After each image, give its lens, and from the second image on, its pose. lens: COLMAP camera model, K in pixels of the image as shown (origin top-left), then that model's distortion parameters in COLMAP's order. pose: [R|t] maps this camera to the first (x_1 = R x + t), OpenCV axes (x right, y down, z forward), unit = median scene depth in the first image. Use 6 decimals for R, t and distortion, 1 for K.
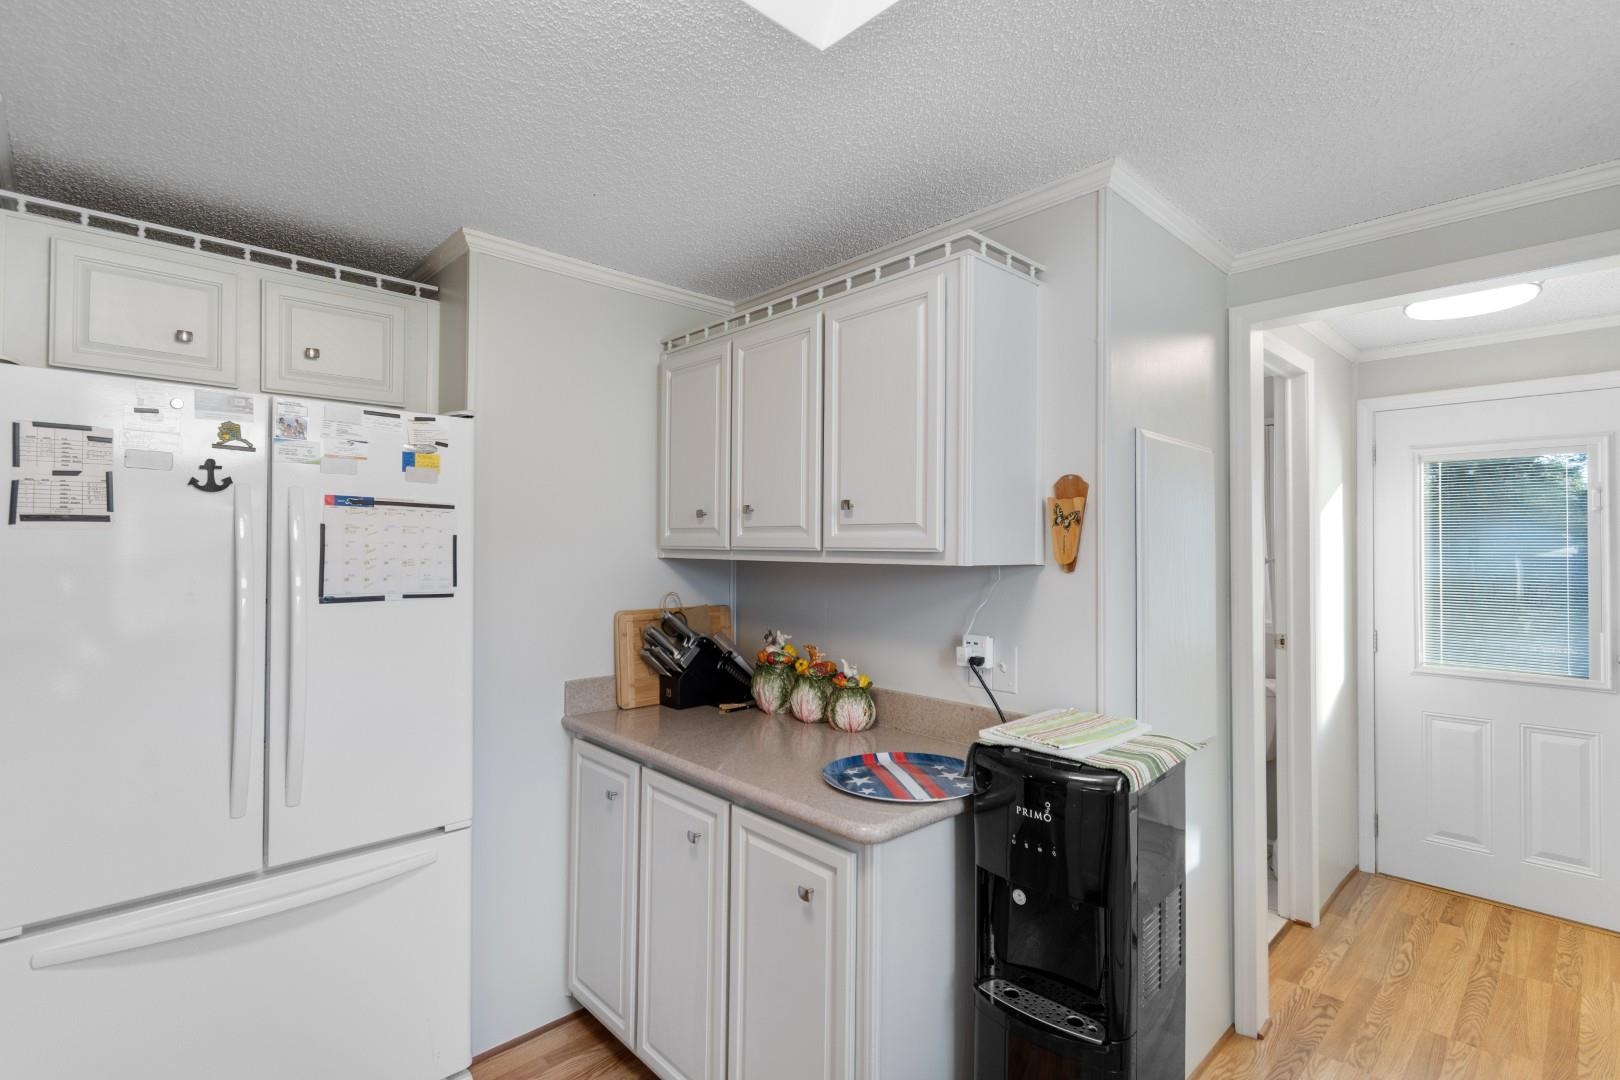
lens RADIAL K [[757.4, 0, 810.0], [0, 757.4, 540.0], [0, 0, 1]] dist [-0.000024, -0.000067]
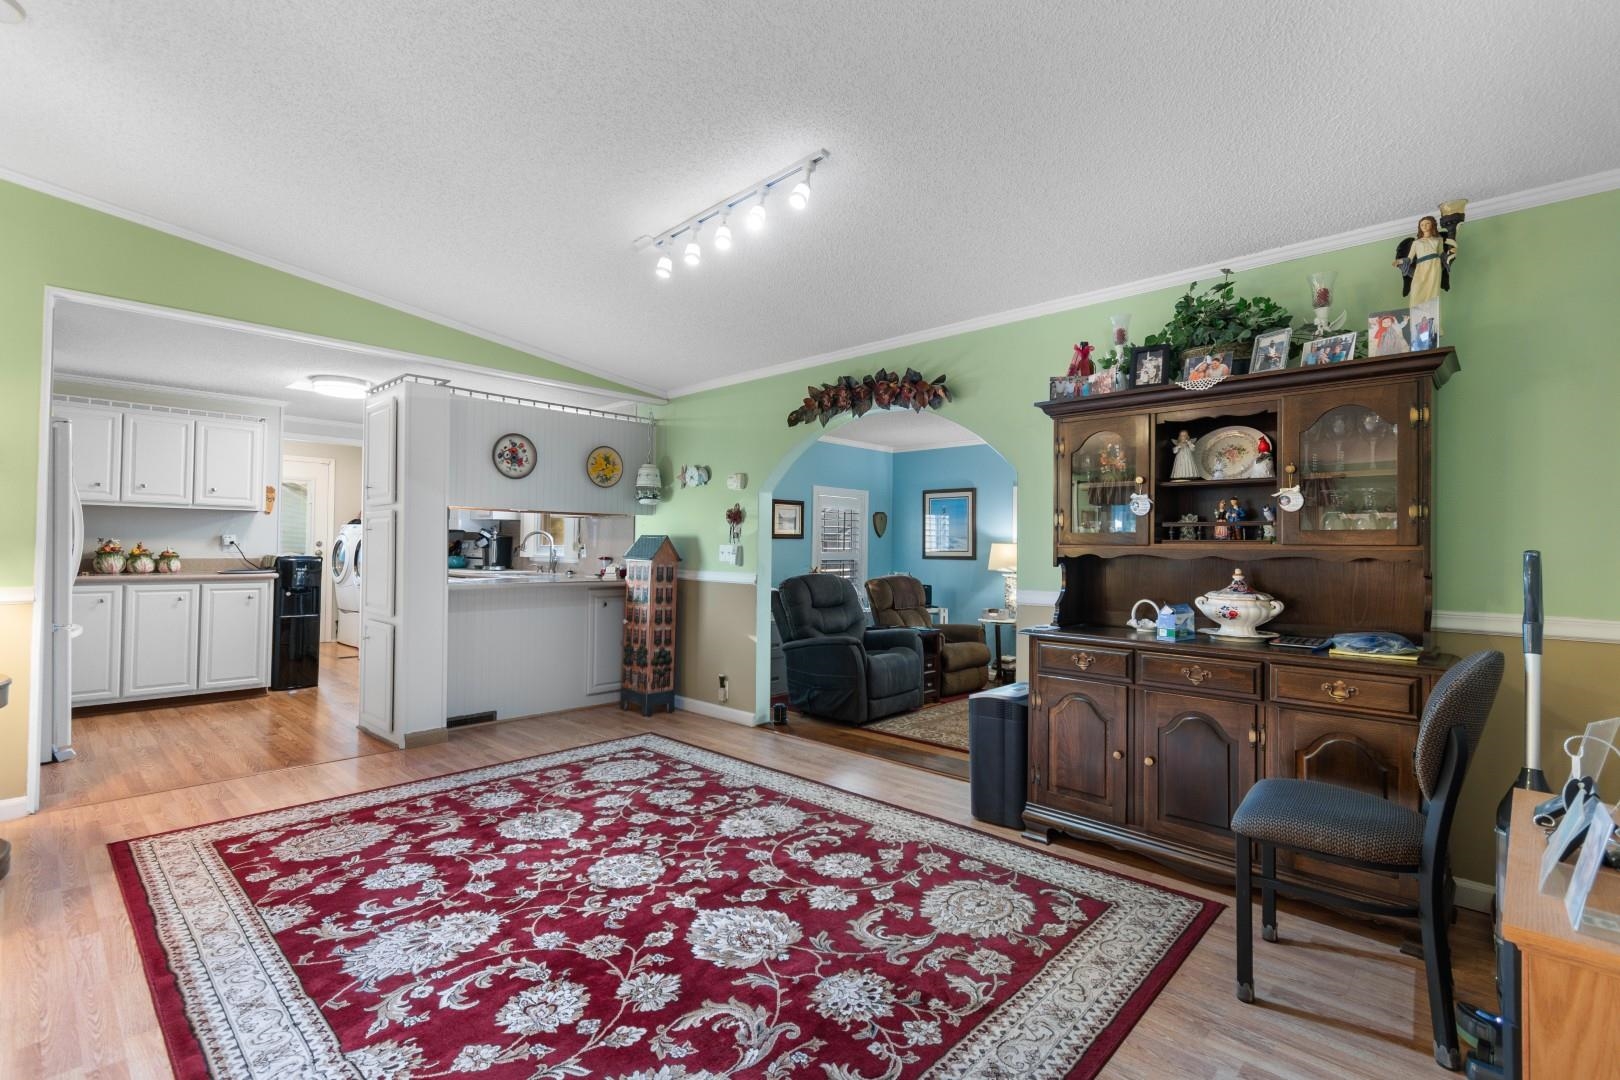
lens RADIAL K [[742.5, 0, 810.0], [0, 742.5, 540.0], [0, 0, 1]] dist [-0.000887, -0.000095]
pose [[-0.071877, -0.004872, 0.997402, -3.093344], [-0.028079, 0.999602, 0.002860, 0.079986], [-0.997018, -0.027800, -0.071985, -1.197251]]
